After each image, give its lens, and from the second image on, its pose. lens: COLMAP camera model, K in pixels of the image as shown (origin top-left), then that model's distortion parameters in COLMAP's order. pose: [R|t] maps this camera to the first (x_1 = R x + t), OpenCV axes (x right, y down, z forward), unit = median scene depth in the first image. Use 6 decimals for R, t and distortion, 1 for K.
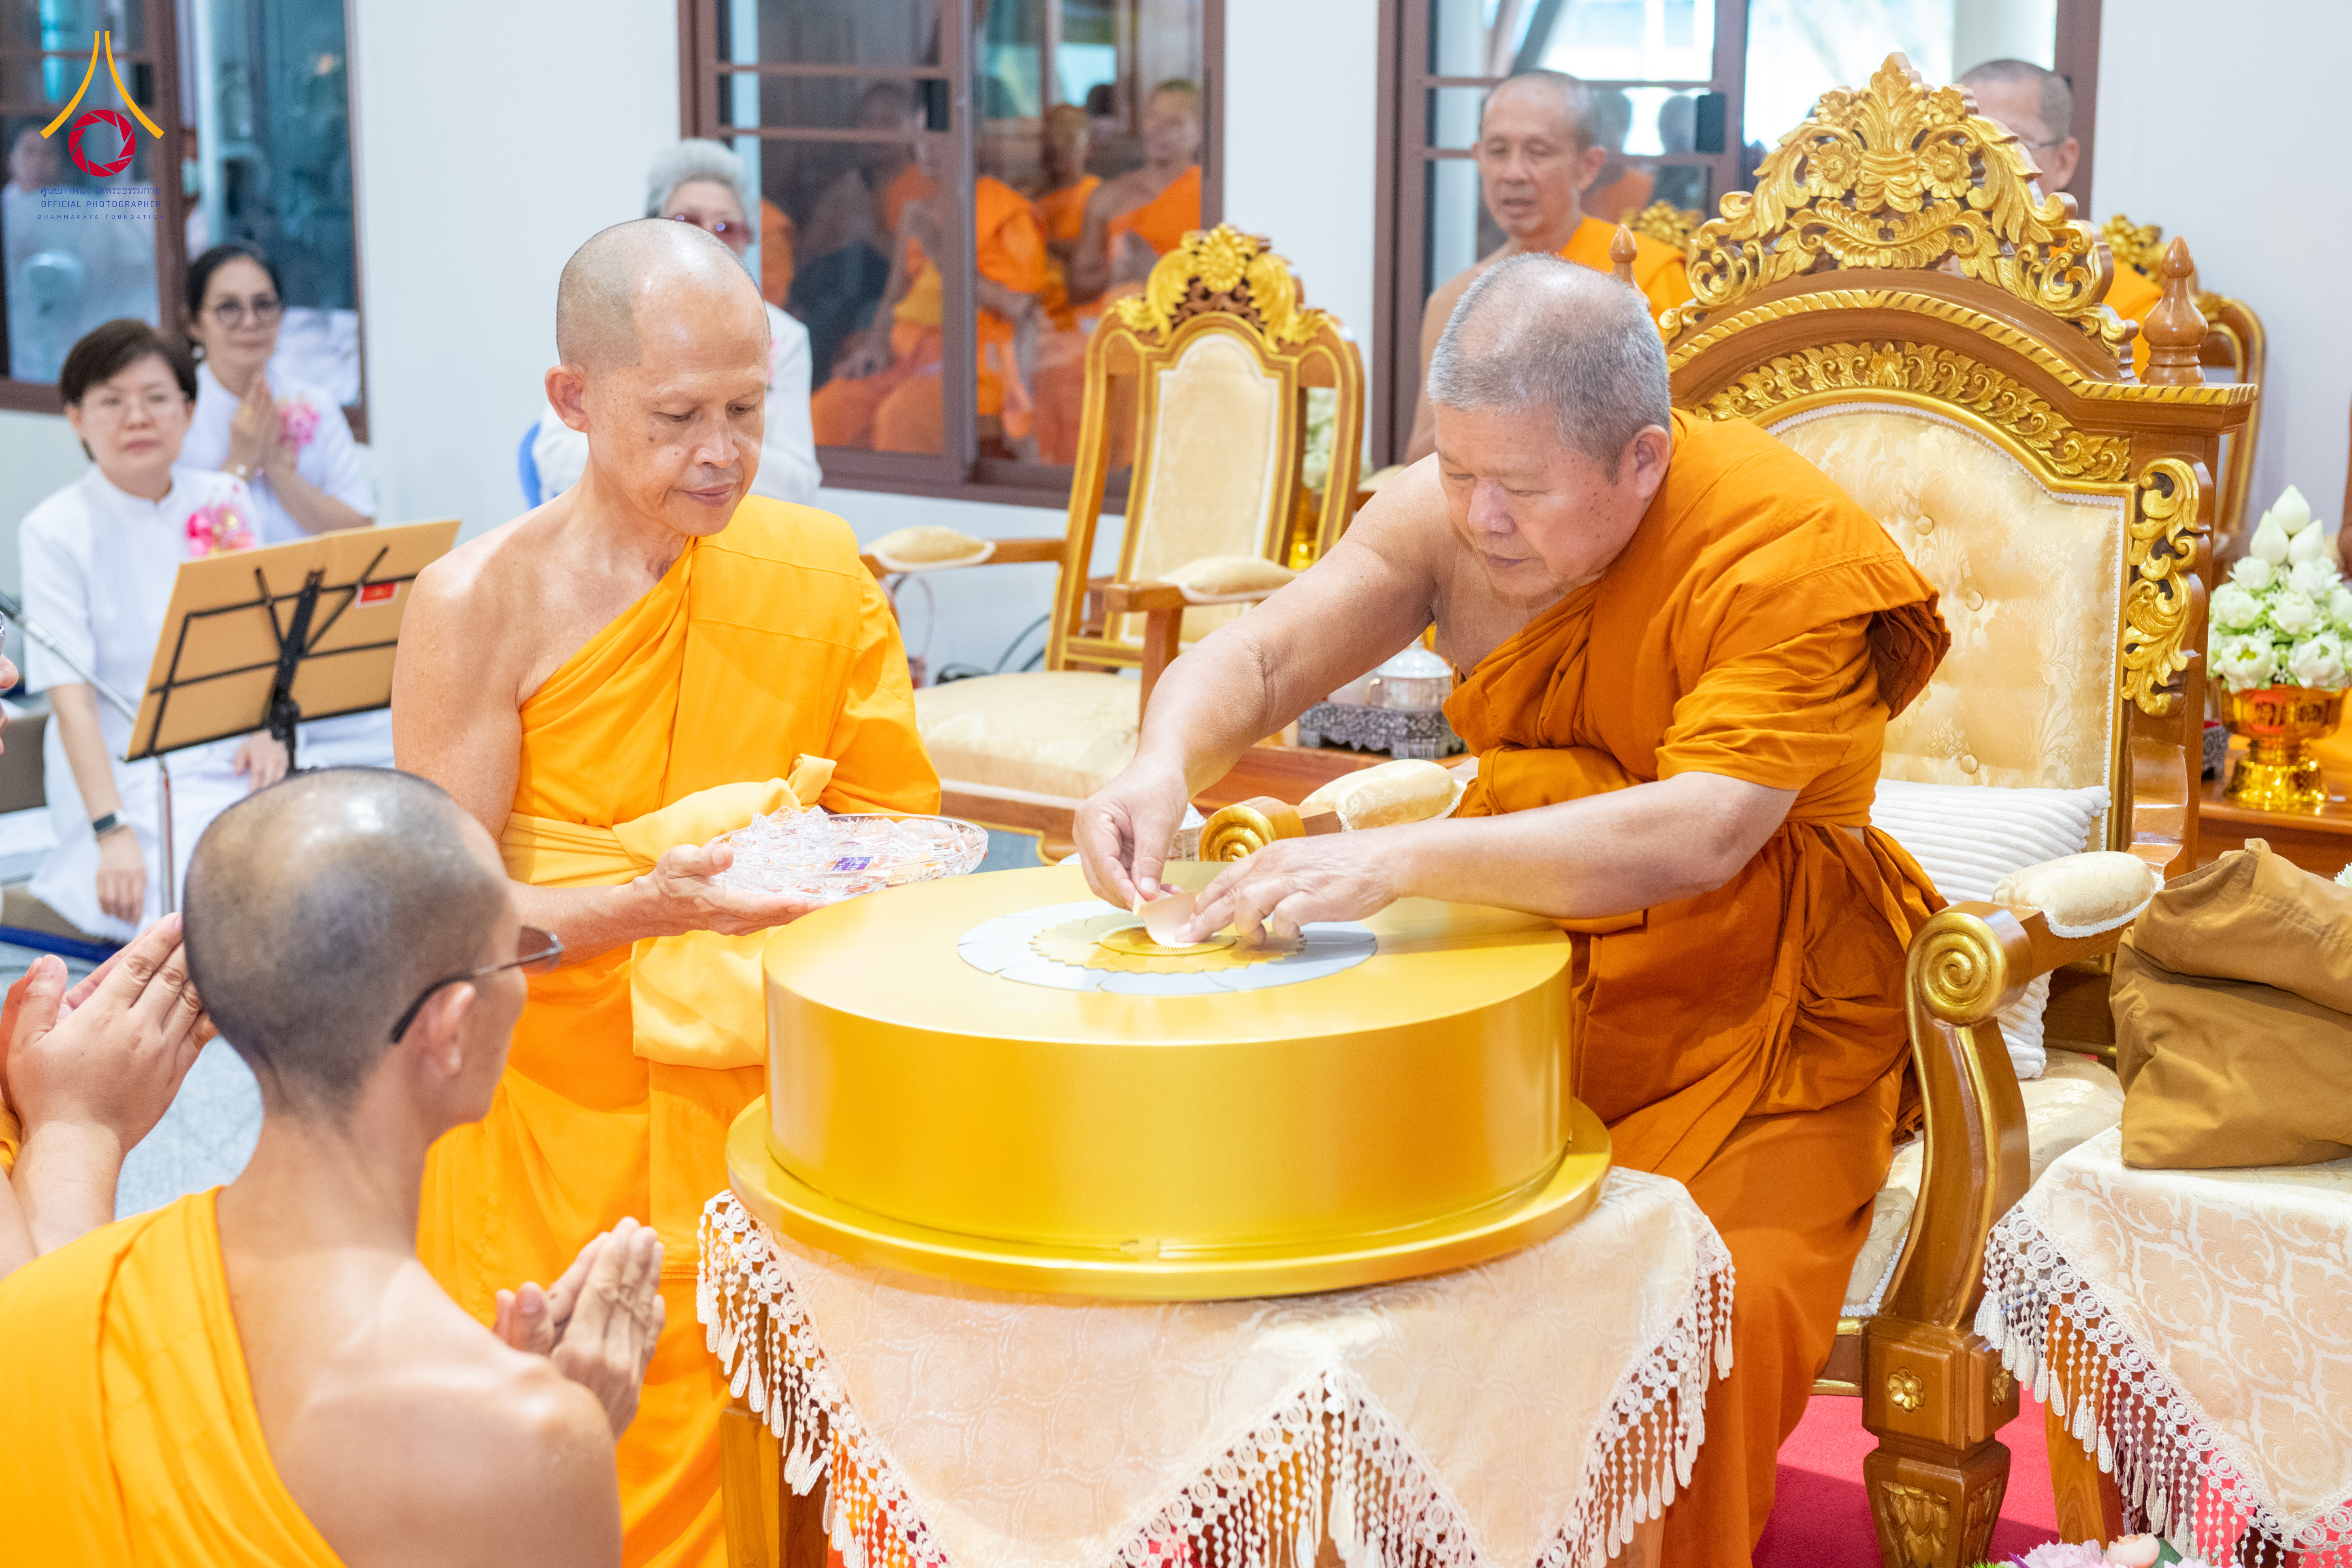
lens RADIAL K [[4028.1, 0, 1226.4], [0, 4028.1, 829.7], [0, 0, 1]] dist [0.129216, 0.000000]
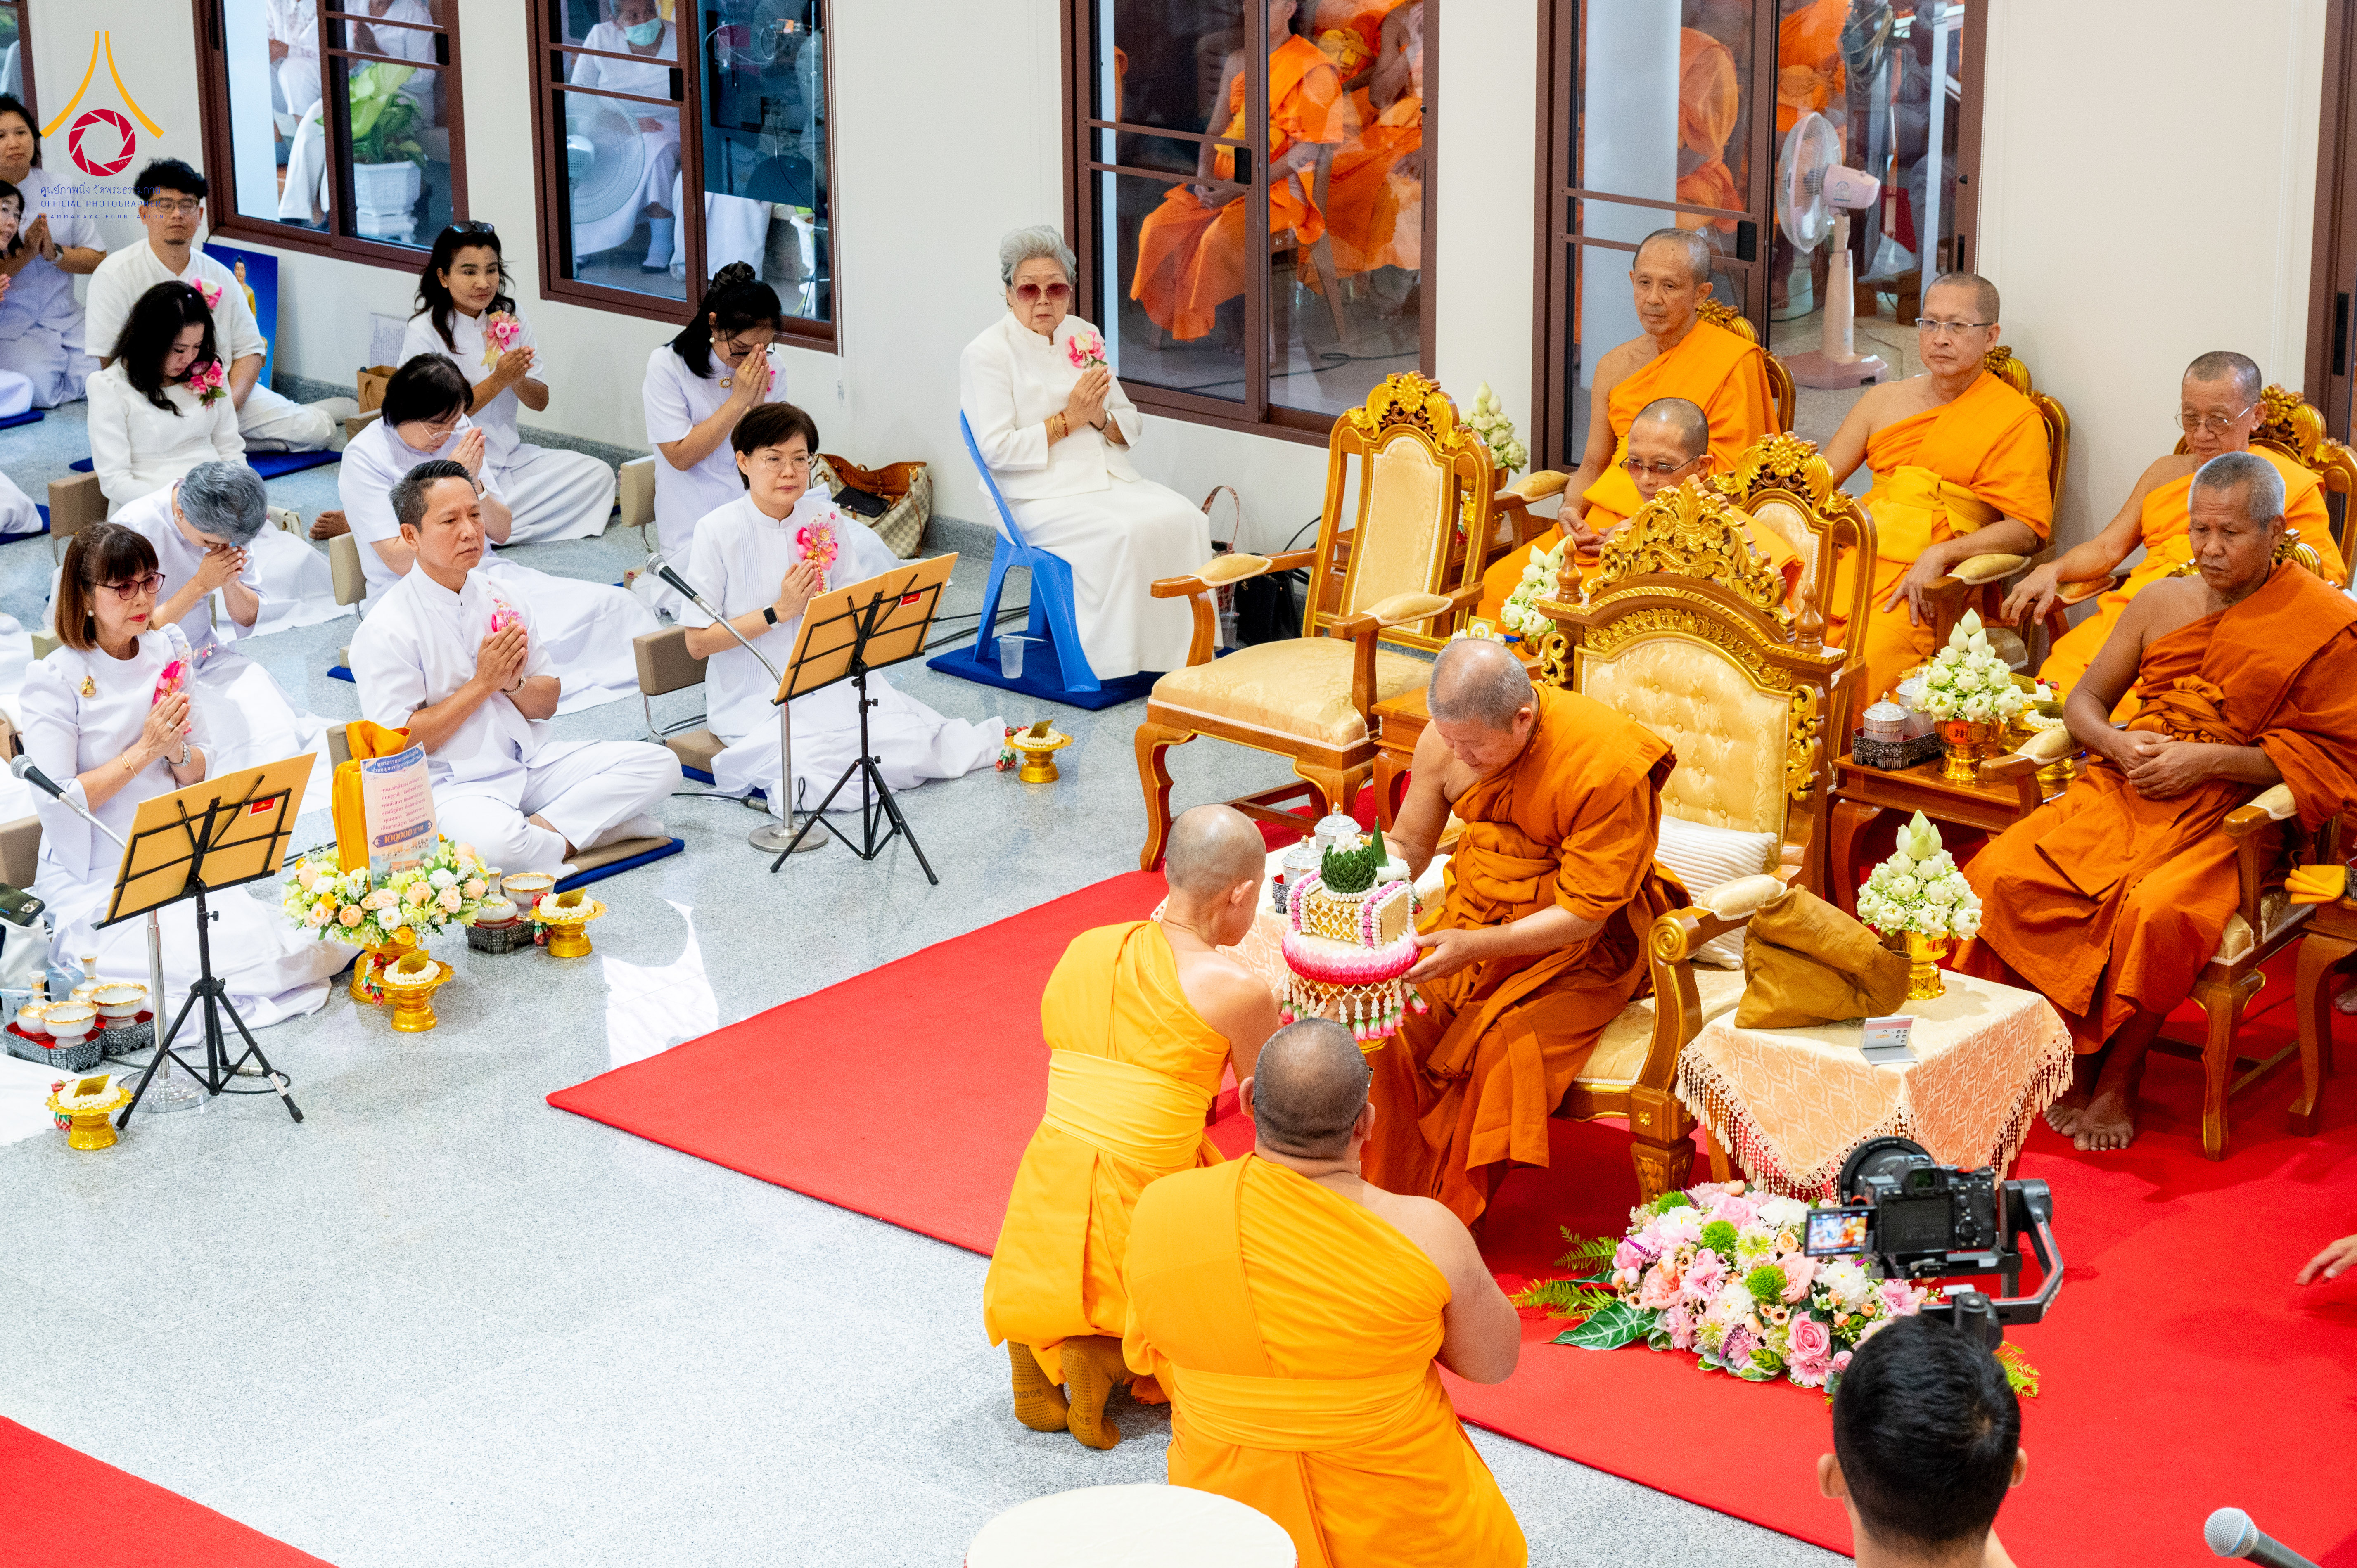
lens RADIAL K [[4036.1, 0, 1169.3], [0, 4036.1, 777.6], [0, 0, 1]] dist [0.129216, 0.000000]
pose [[0.995809, 0.008950, -0.091021, 0.089544], [-0.000494, 0.995713, 0.092500, -0.233678], [0.091459, -0.092067, 0.991544, -1.131290]]
